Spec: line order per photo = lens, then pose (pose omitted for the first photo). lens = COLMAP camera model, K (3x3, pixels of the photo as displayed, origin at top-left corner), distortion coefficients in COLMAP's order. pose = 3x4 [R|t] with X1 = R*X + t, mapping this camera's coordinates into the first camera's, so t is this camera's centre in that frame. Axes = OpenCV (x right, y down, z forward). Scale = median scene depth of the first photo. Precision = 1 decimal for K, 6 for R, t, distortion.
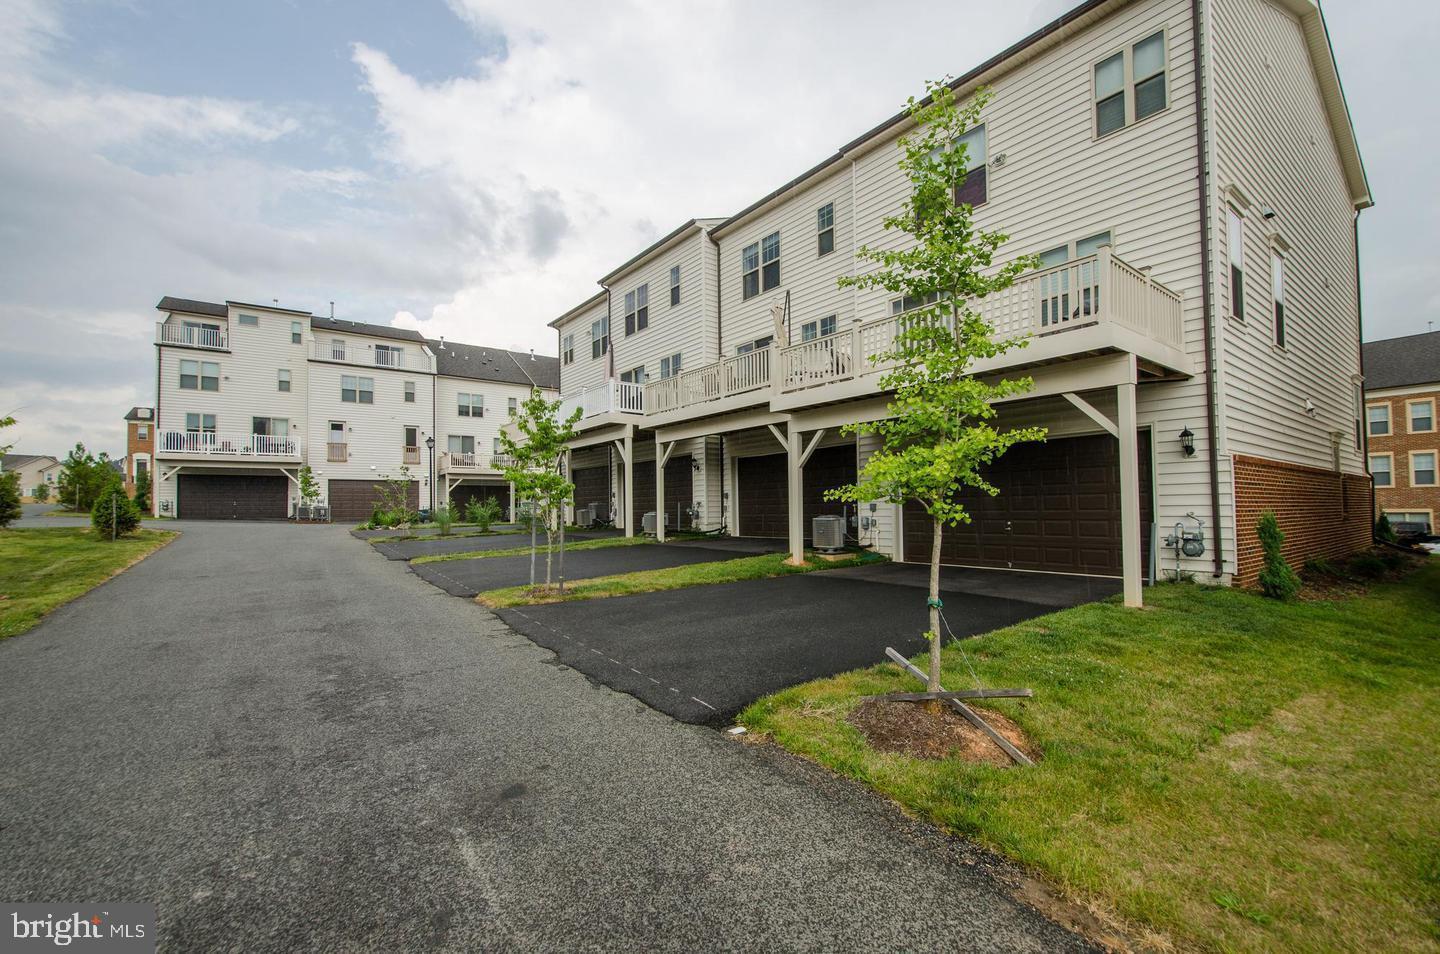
lens RADIAL K [[625.9, 0, 716.9], [0, 625.9, 486.9], [0, 0, 1]] dist [0.020010, -0.006485]
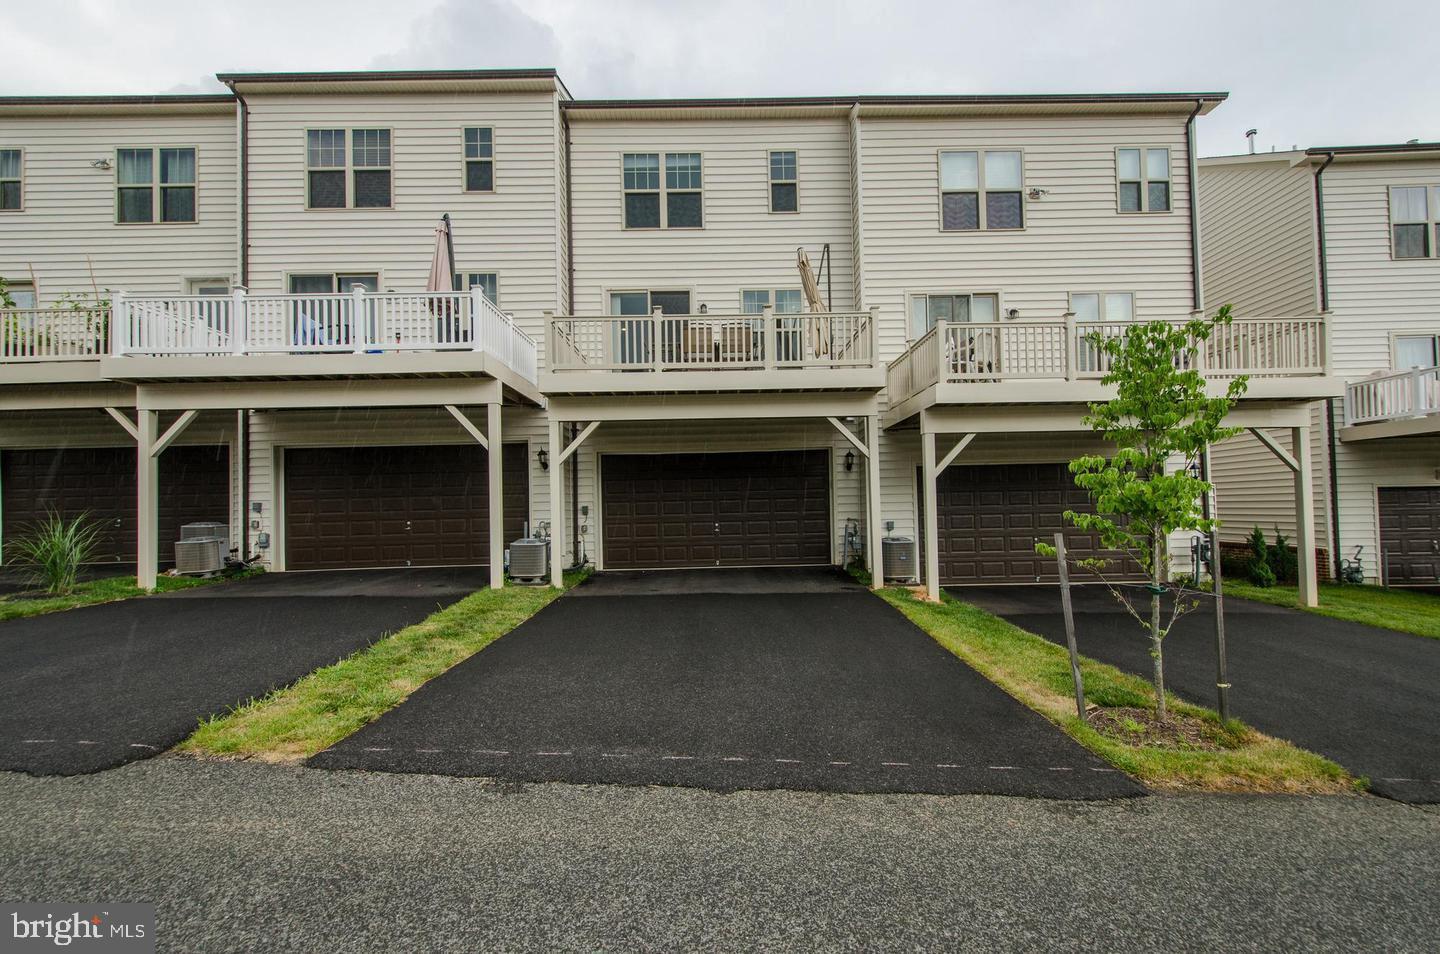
lens RADIAL K [[625.9, 0, 722.4], [0, 625.9, 490.2], [0, 0, 1]] dist [0.020010, -0.006485]
pose [[0.603910, 0.022323, 0.796740, -0.253087], [-0.019284, 0.999724, -0.013394, -0.000559], [-0.796819, -0.007275, 0.604174, 0.285476]]
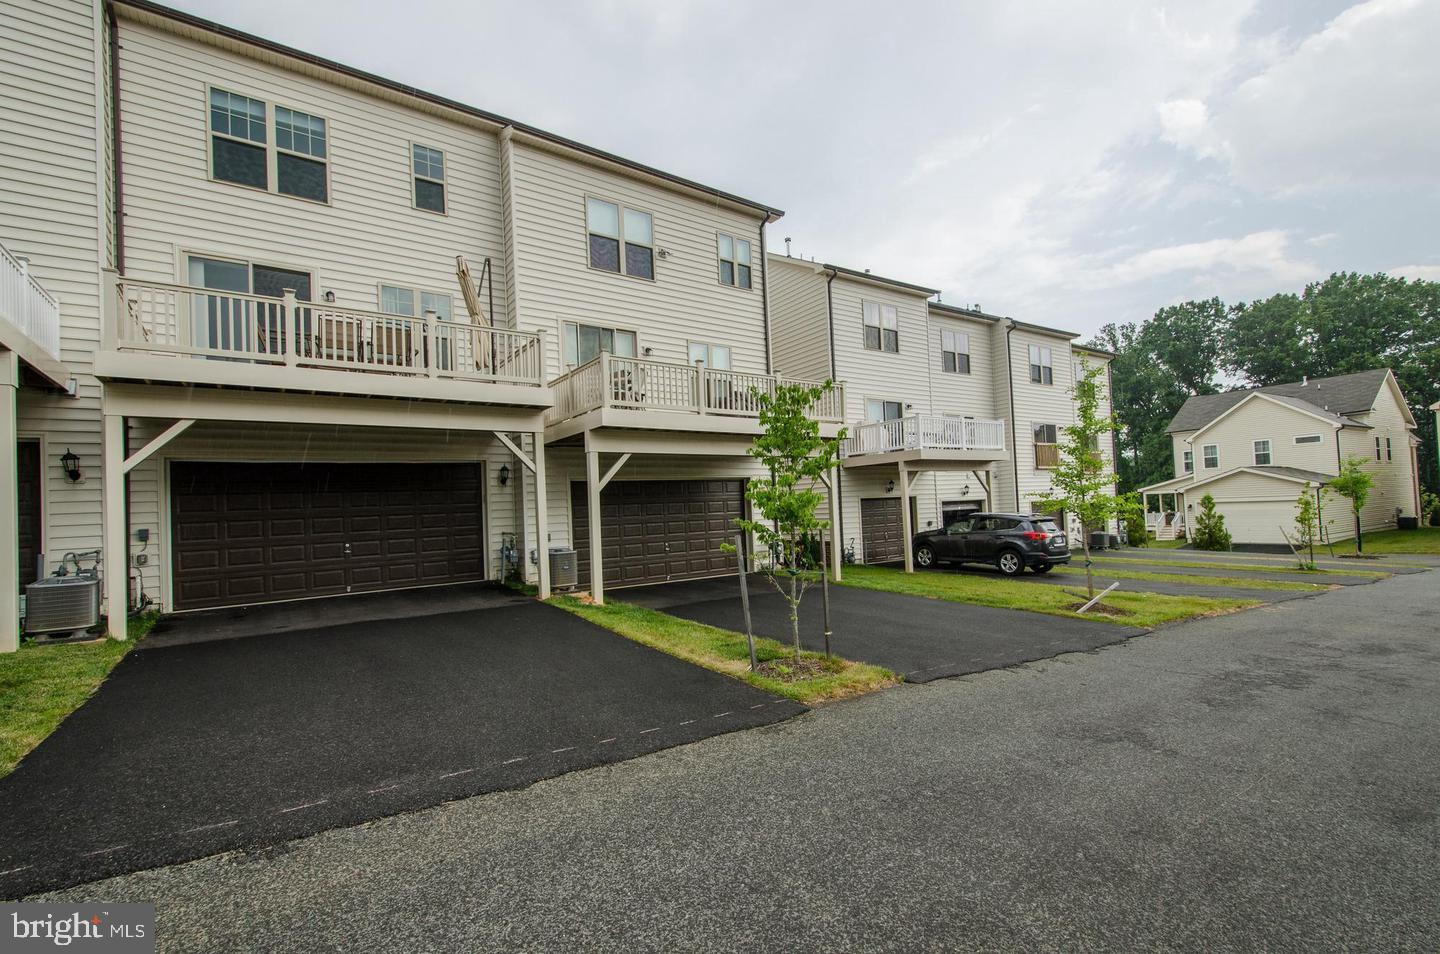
lens RADIAL K [[625.9, 0, 723.1], [0, 625.9, 489.8], [0, 0, 1]] dist [0.020010, -0.006485]
pose [[0.034324, 0.040214, 0.998601, -0.281665], [0.002040, 0.999185, -0.040308, -0.000229], [-0.999409, 0.003420, 0.034214, 0.308383]]
